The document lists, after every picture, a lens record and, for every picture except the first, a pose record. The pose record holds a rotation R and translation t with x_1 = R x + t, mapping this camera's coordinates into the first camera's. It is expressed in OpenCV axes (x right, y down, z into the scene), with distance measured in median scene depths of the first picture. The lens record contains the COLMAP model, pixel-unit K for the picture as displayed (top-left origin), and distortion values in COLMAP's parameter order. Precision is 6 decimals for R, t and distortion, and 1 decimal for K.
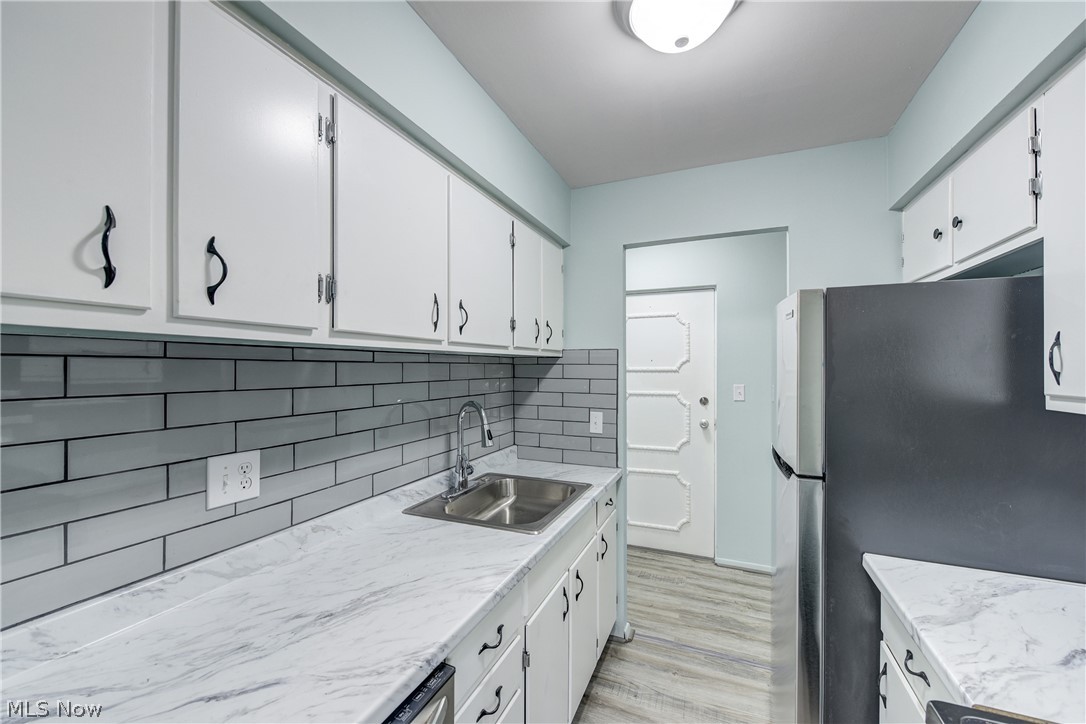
lens RADIAL K [[424.6, 0, 549.1], [0, 424.6, 367.9], [0, 0, 1]] dist [-0.001163, -0.000475]
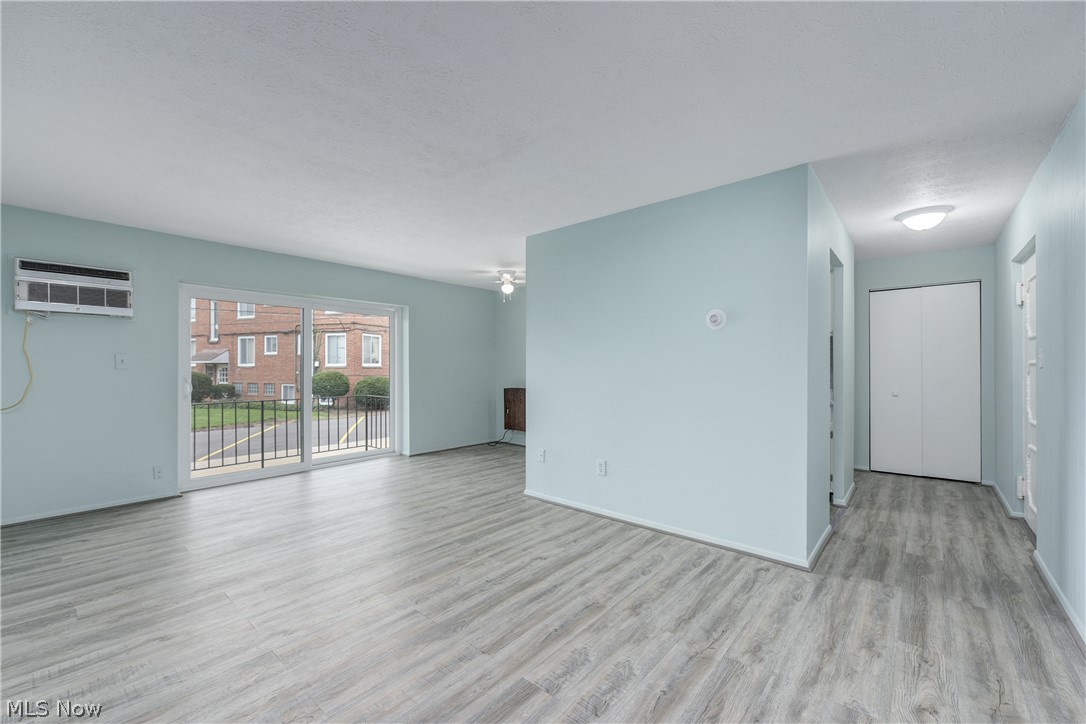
lens RADIAL K [[440.4, 0, 540.2], [0, 440.4, 365.2], [0, 0, 1]] dist [-0.001080, -0.000747]
pose [[-0.319638, -0.002491, -0.947536, 2.168329], [-0.000744, 0.999997, -0.002378, 0.103649], [0.947539, -0.000055, -0.319639, 0.460719]]
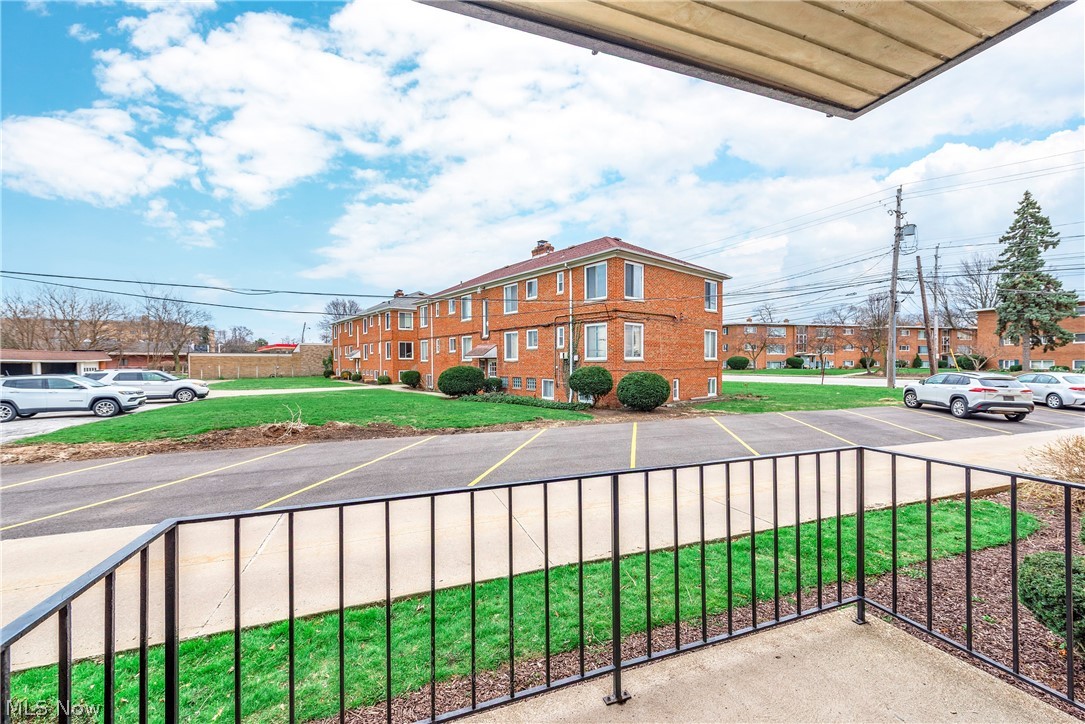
lens RADIAL K [[424.2, 0, 548.6], [0, 424.2, 367.9], [0, 0, 1]] dist [-0.001163, -0.000475]
pose [[-0.729191, 0.017239, -0.684093, 0.704556], [0.007170, 0.999820, 0.017552, 0.105728], [0.684272, 0.007893, -0.729184, -1.617792]]
